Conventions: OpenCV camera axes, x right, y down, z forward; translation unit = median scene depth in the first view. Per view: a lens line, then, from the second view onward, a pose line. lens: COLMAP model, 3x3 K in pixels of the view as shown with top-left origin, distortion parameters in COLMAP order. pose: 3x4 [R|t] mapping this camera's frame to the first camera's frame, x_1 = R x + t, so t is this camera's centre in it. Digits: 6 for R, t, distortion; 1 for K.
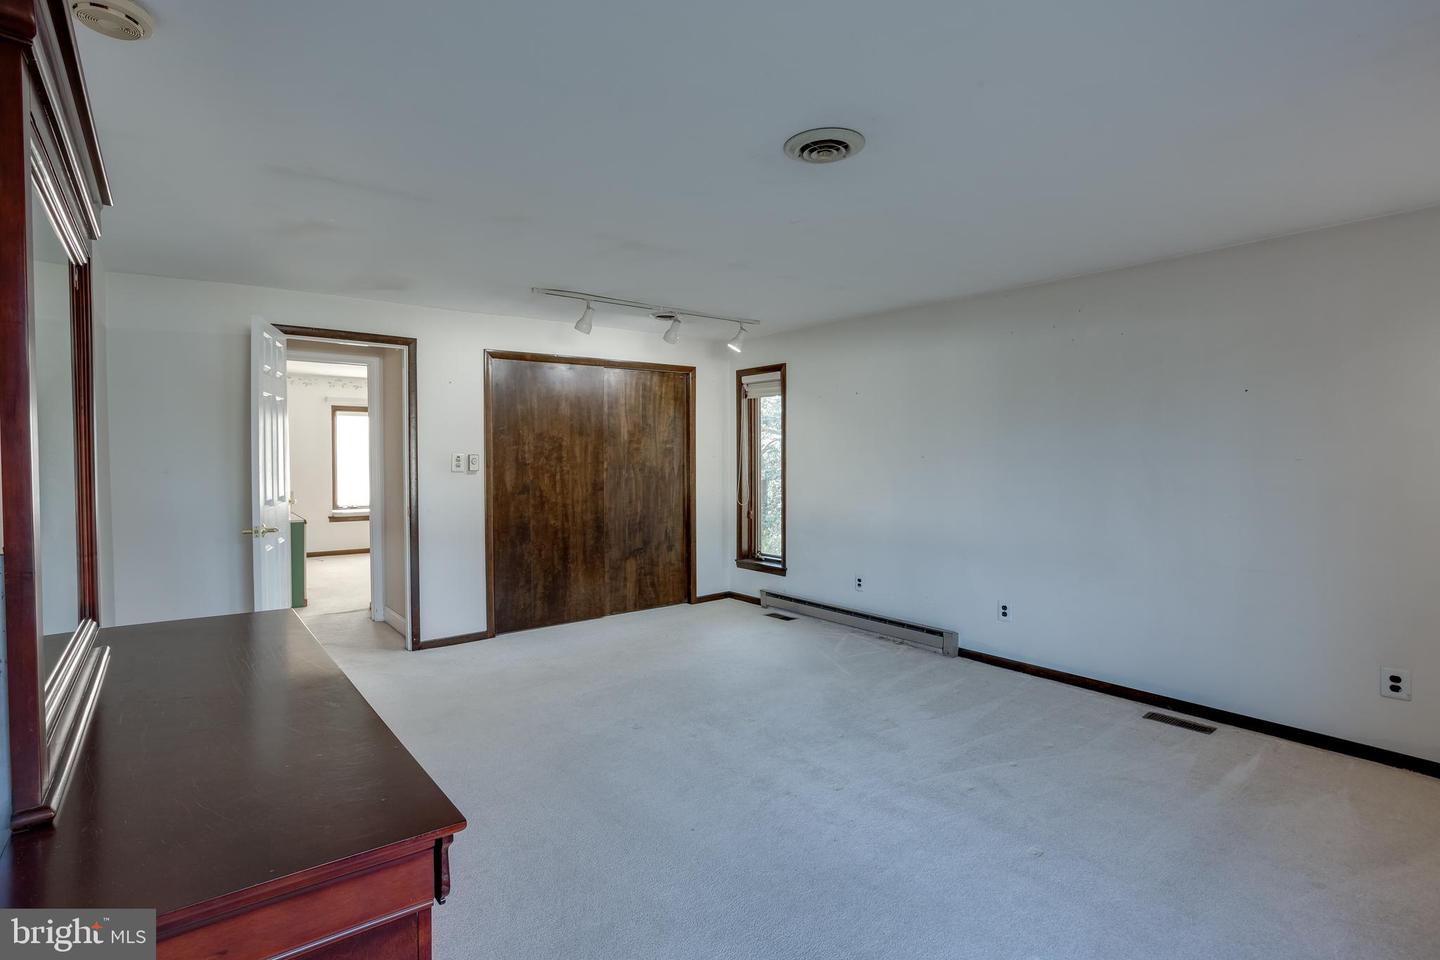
lens RADIAL K [[695.4, 0, 698.1], [0, 695.4, 469.7], [0, 0, 1]] dist [-0.055567, 0.031172]
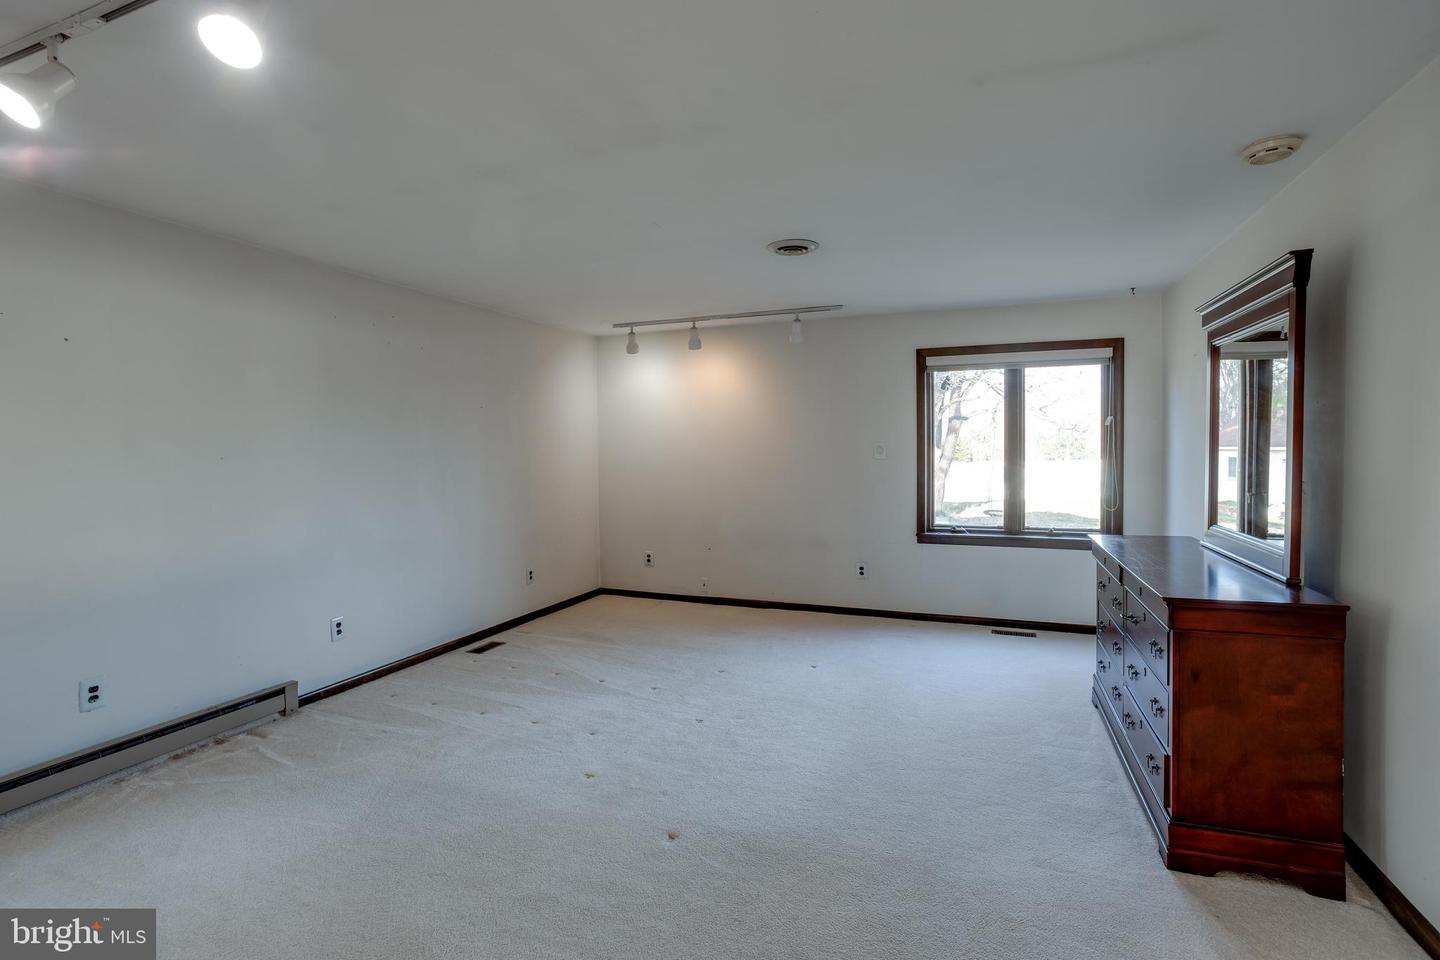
lens RADIAL K [[695.4, 0, 698.1], [0, 695.4, 469.7], [0, 0, 1]] dist [-0.055567, 0.031172]
pose [[-0.514008, -0.019821, 0.857556, -1.194665], [0.024953, 0.998964, 0.038046, -0.063452], [-0.857422, 0.040955, -0.512981, 2.162229]]
